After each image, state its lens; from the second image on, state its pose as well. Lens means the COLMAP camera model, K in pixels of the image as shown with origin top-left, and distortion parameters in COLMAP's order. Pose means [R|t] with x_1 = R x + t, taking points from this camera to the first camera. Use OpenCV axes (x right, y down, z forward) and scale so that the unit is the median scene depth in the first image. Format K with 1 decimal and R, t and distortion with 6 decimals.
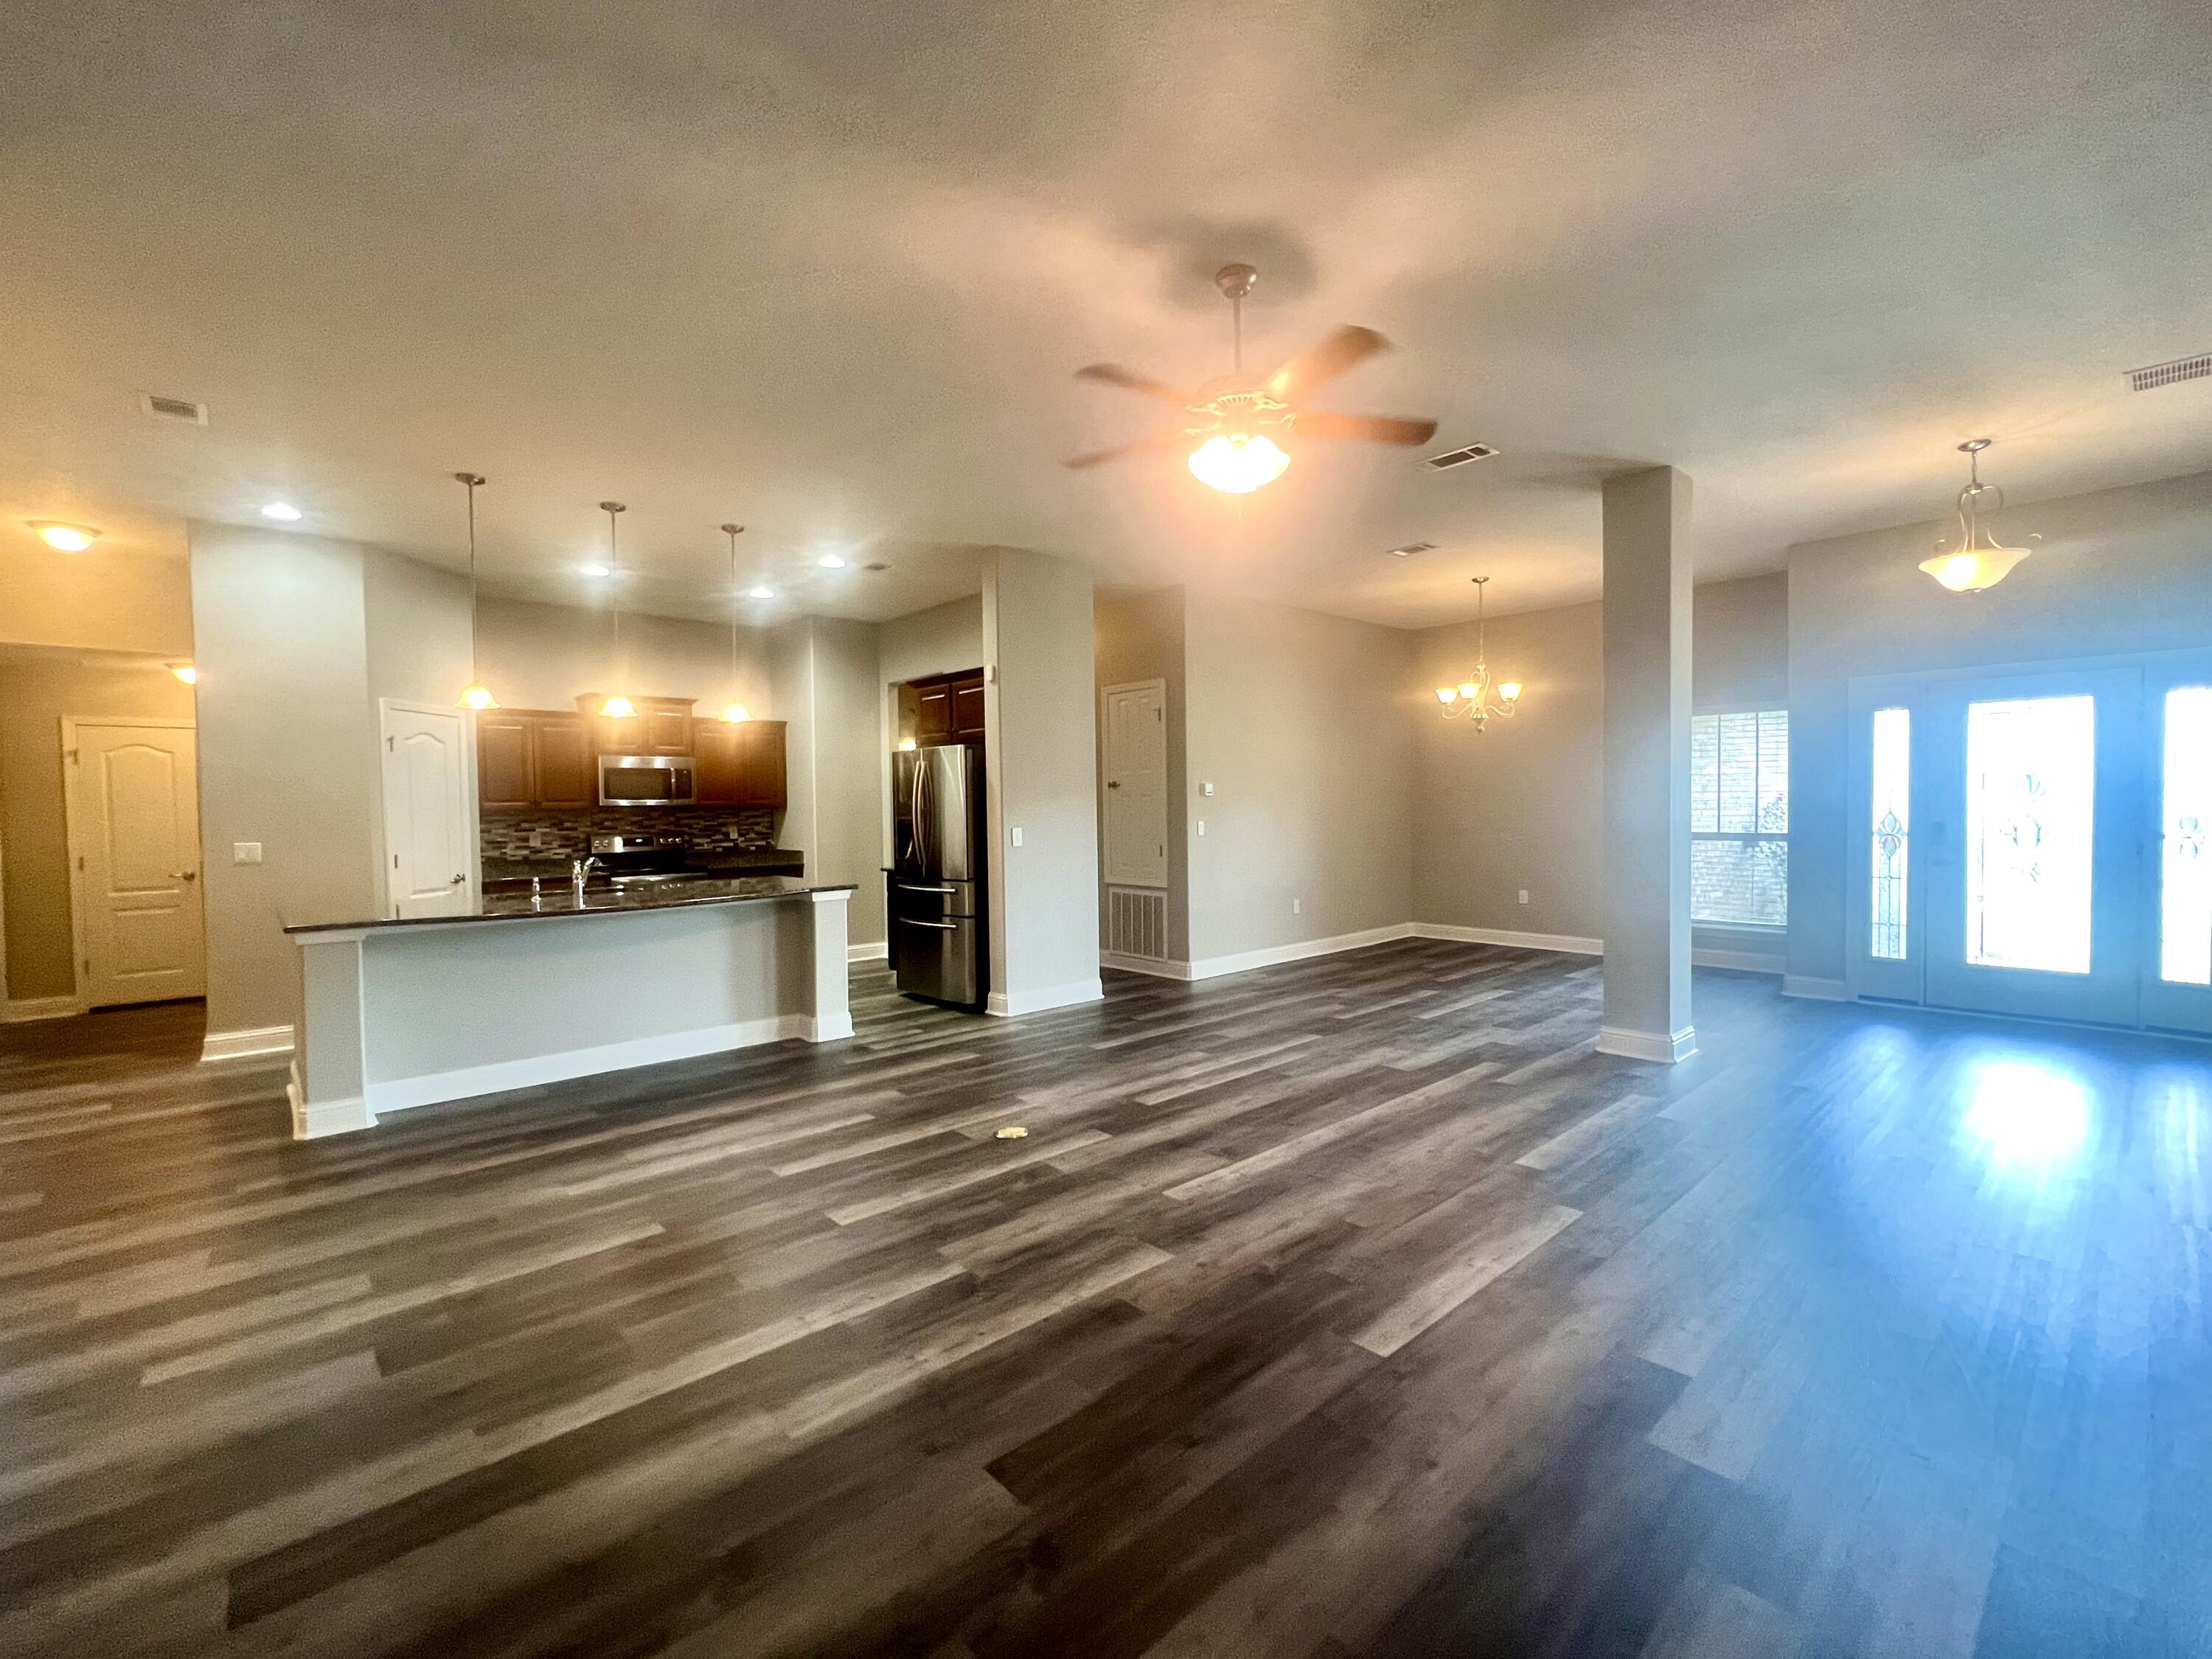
lens RADIAL K [[962.0, 0, 1100.7], [0, 962.0, 831.5], [0, 0, 1]] dist [-0.000020, 0.000141]
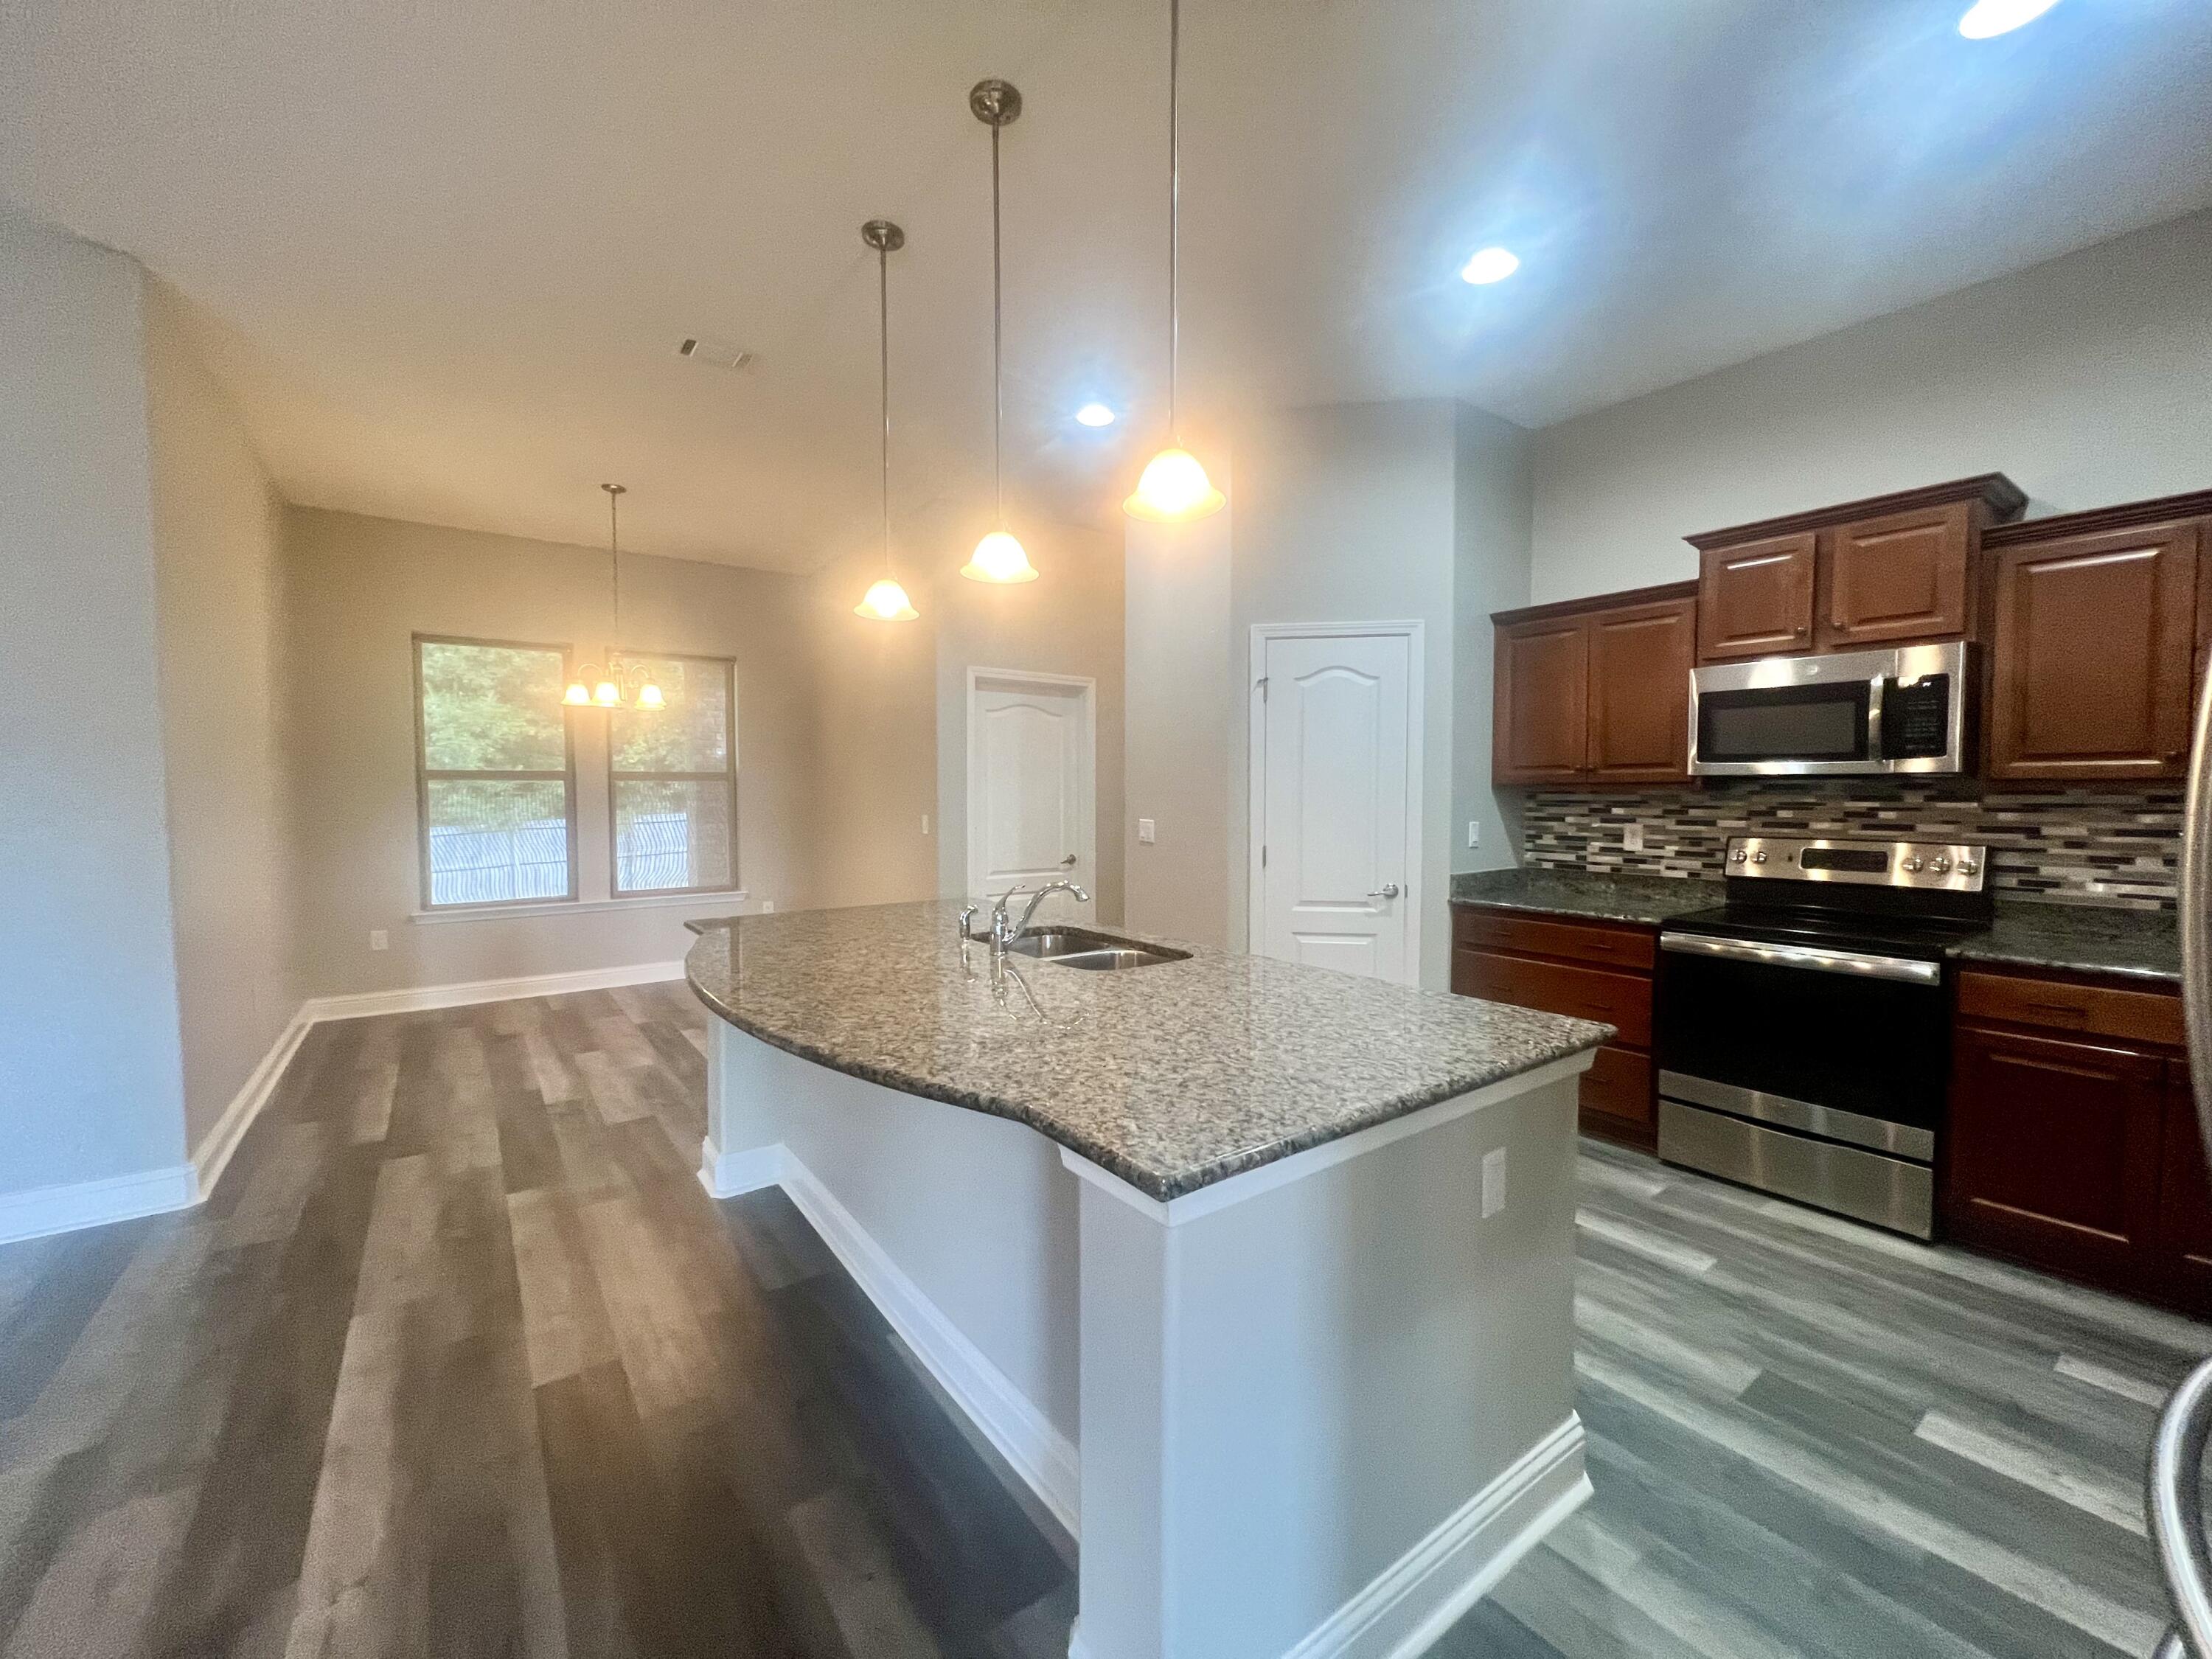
lens RADIAL K [[884.0, 0, 1106.0], [0, 884.0, 829.5], [0, 0, 1]] dist [-0.008999, -0.000199]
pose [[-0.104360, 0.057851, -0.992856, -0.083858], [-0.025498, 0.997823, 0.060820, -0.025481], [0.994213, 0.031663, -0.102658, 1.004791]]
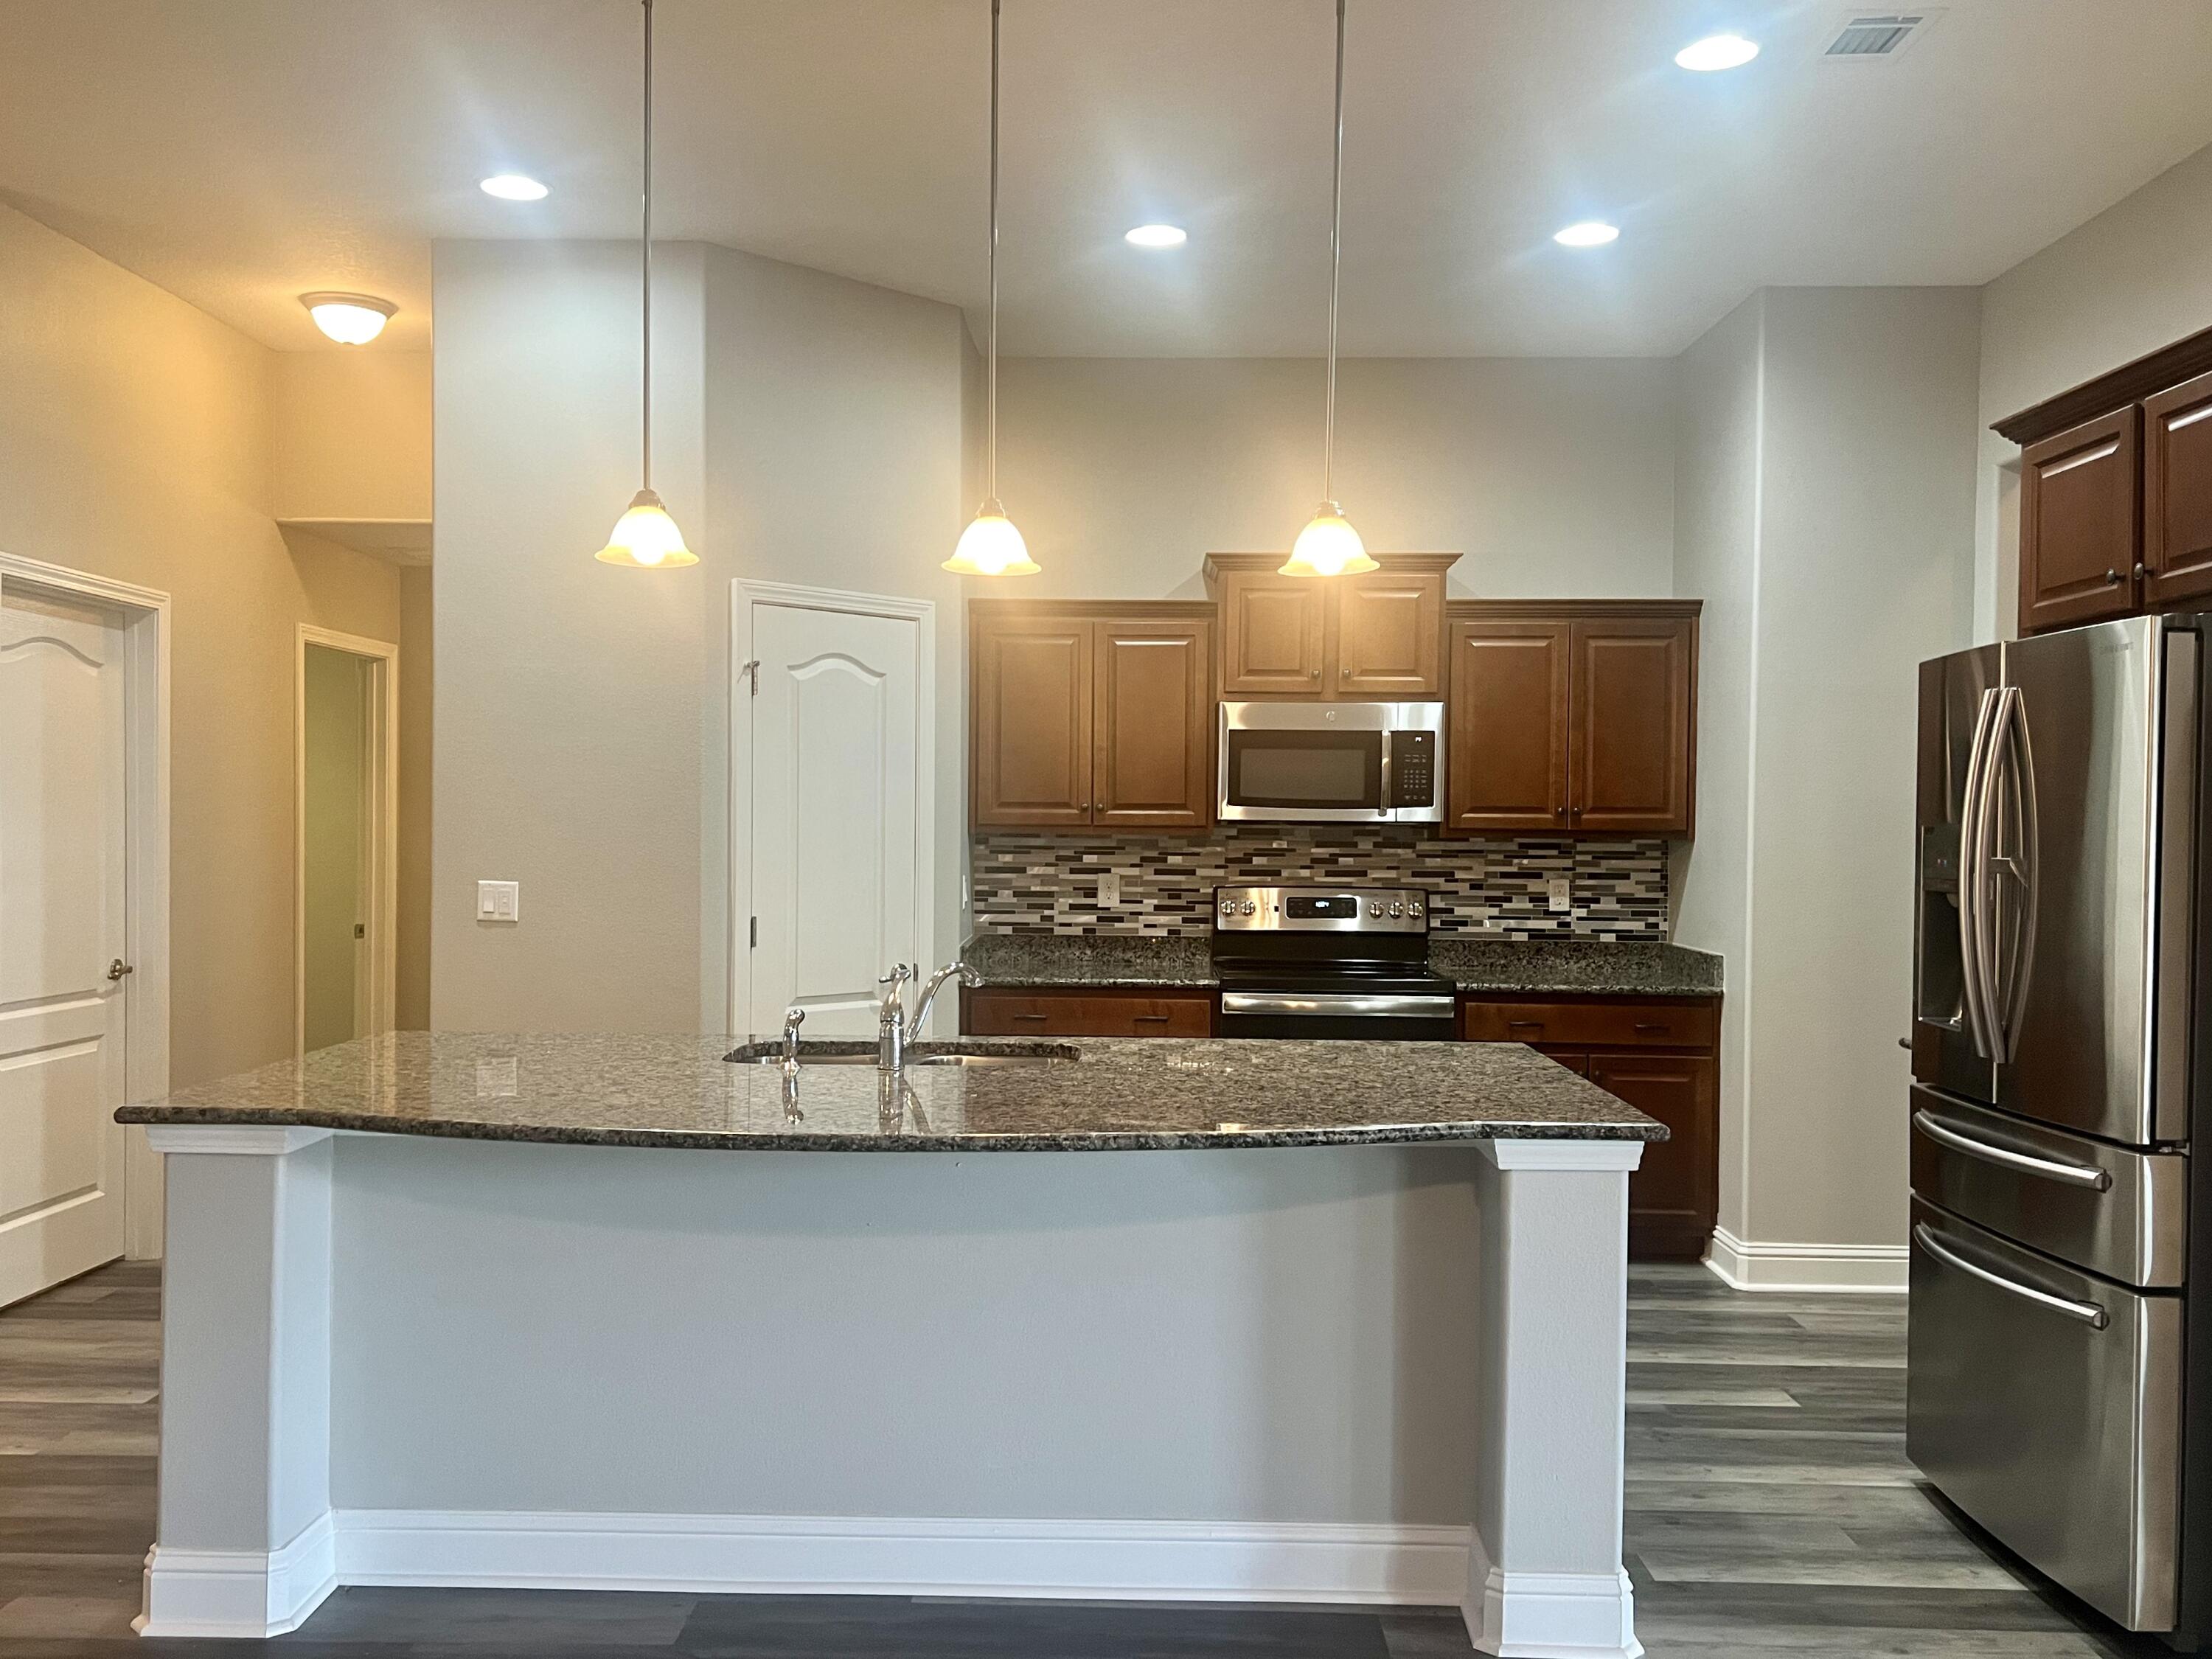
lens RADIAL K [[1839.1, 0, 1079.9], [0, 1839.1, 844.5], [0, 0, 1]] dist [0.016760, -0.008172]
pose [[0.721388, 0.032024, -0.691790, -0.009112], [-0.041360, 0.999139, 0.003123, -0.020803], [0.691295, 0.026360, 0.722092, 0.496337]]
